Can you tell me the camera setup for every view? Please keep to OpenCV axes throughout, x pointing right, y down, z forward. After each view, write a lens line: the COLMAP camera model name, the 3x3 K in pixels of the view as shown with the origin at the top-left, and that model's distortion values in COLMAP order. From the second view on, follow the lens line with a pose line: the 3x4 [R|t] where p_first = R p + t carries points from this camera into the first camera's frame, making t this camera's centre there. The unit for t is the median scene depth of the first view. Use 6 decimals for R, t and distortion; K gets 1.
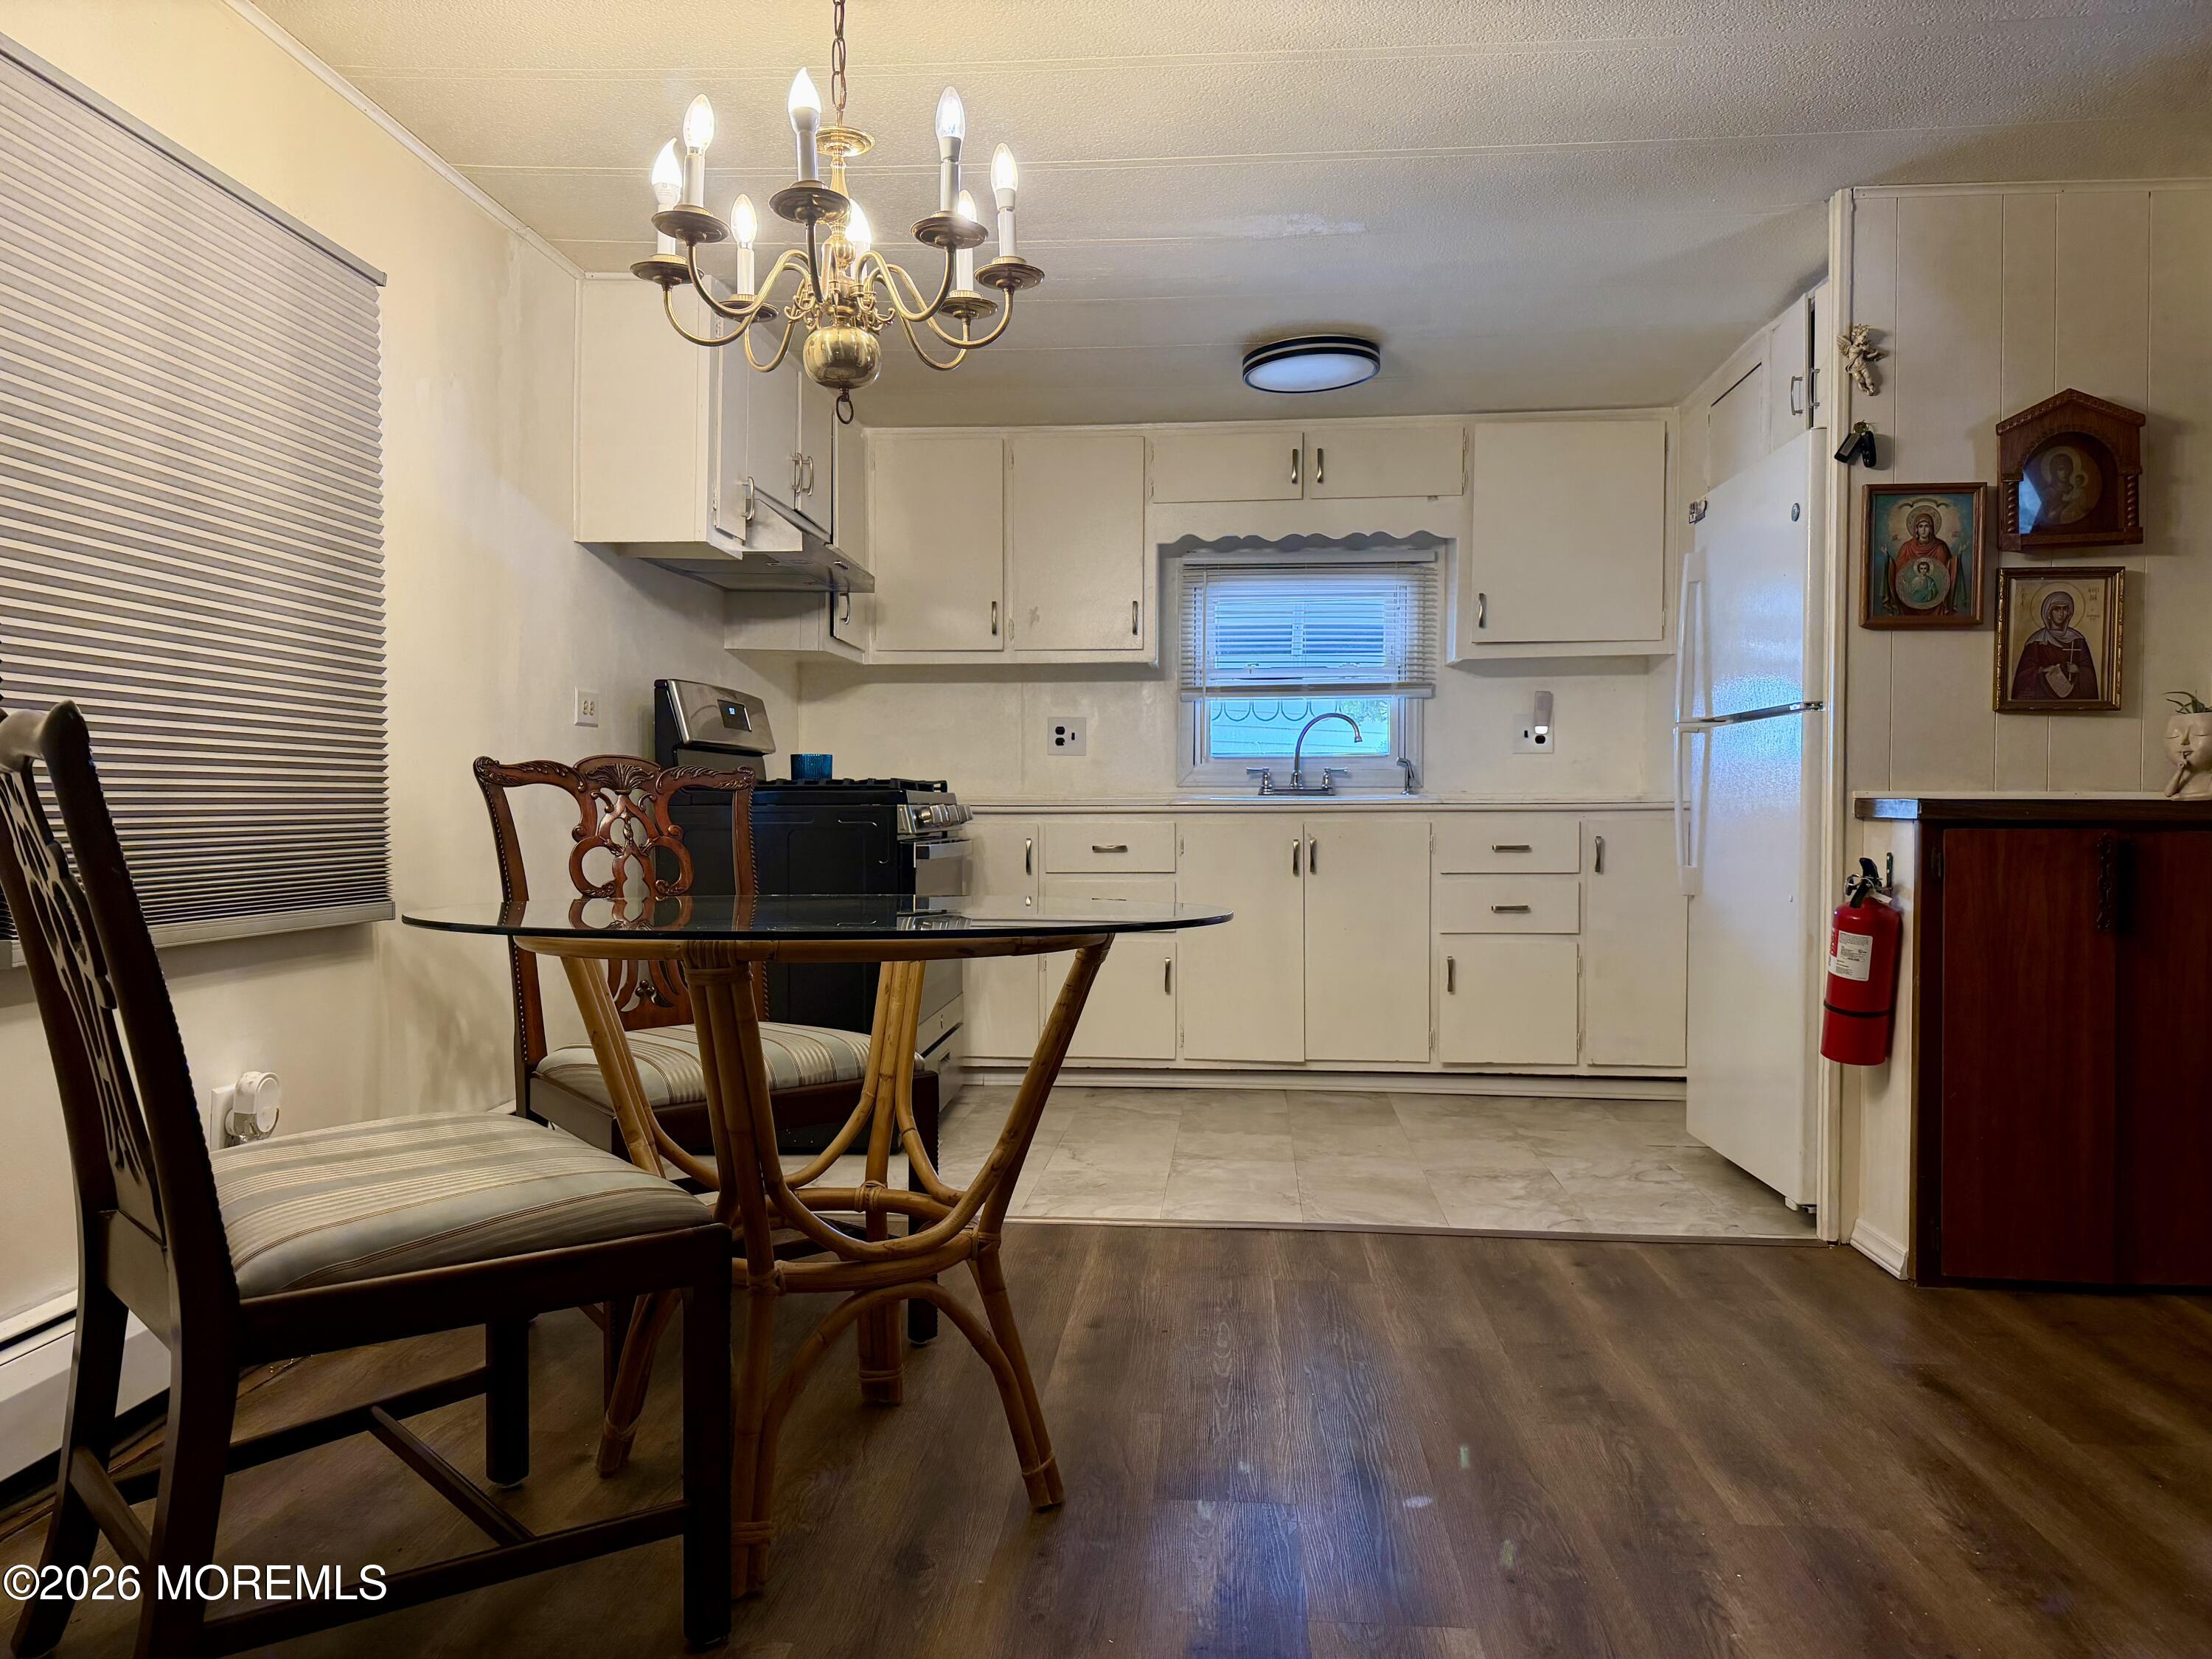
lens RADIAL K [[1577.9, 0, 1116.0], [0, 1577.9, 834.4], [0, 0, 1]] dist [0.072060, -0.090033]
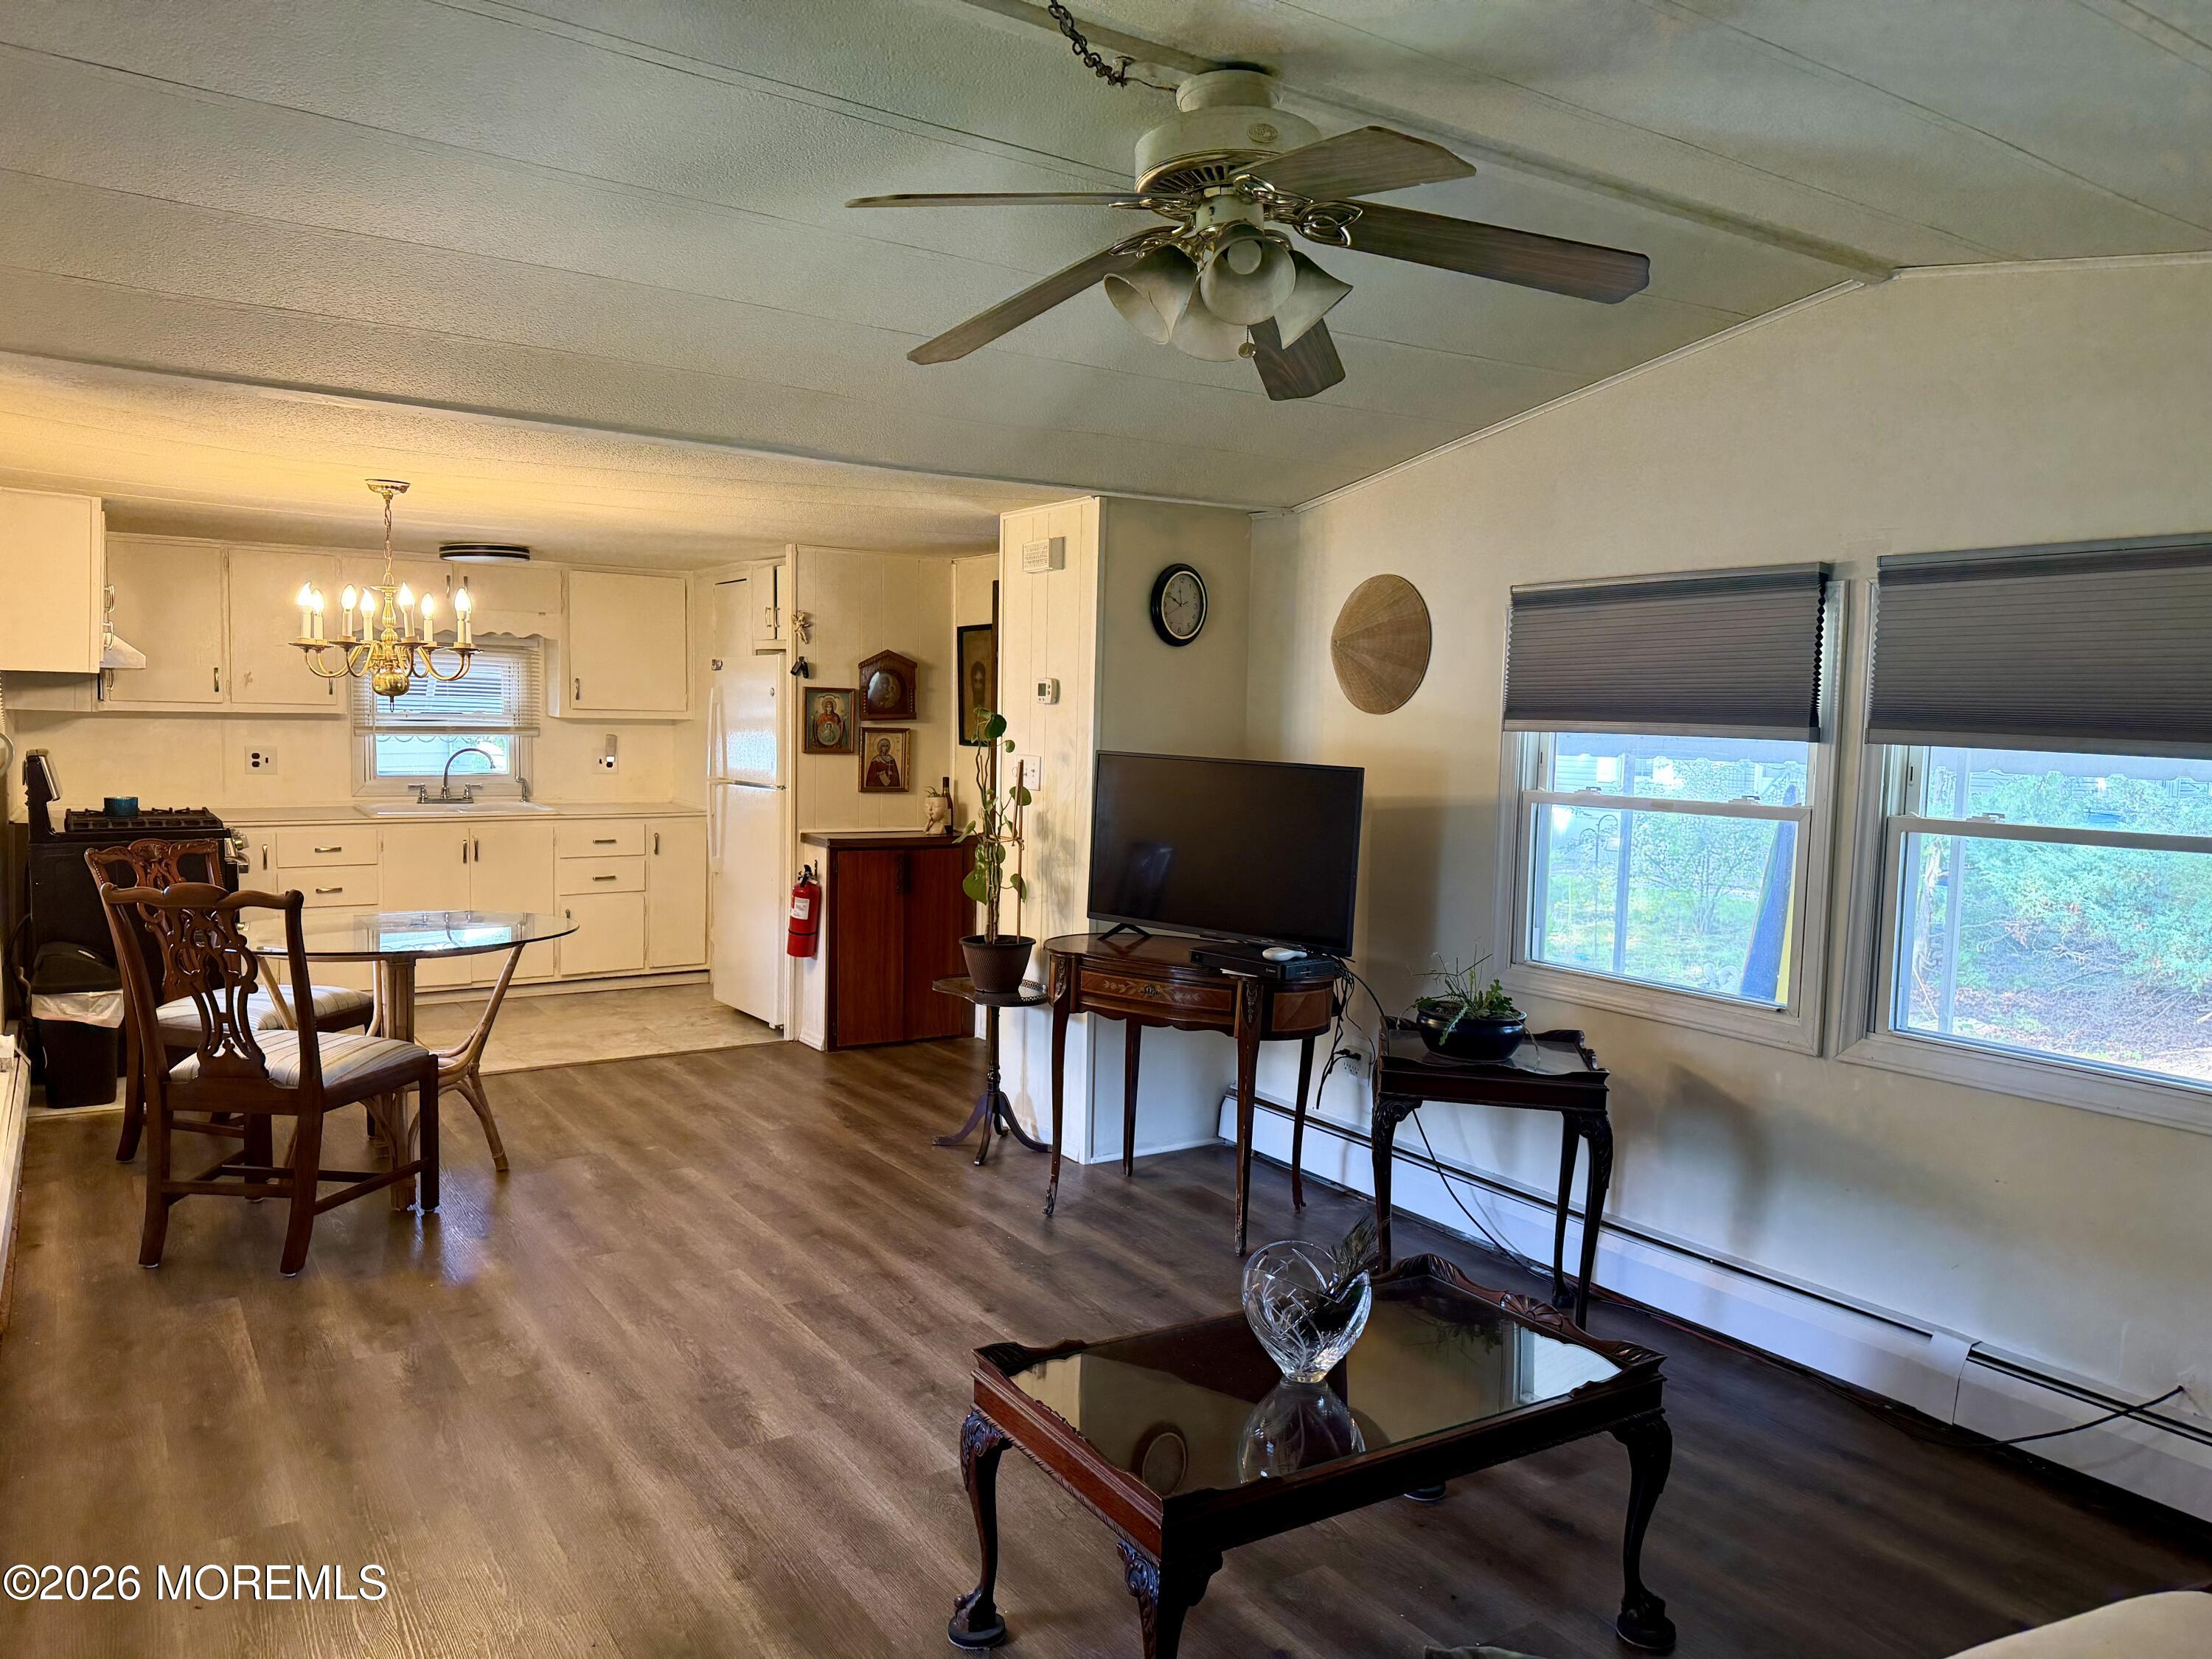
lens RADIAL K [[1577.9, 0, 1116.0], [0, 1577.9, 834.4], [0, 0, 1]] dist [0.072060, -0.090033]
pose [[0.796439, -0.031437, 0.603902, -0.328539], [-0.008384, 0.997978, 0.063009, -0.108344], [-0.604661, -0.055246, 0.794565, -0.642096]]
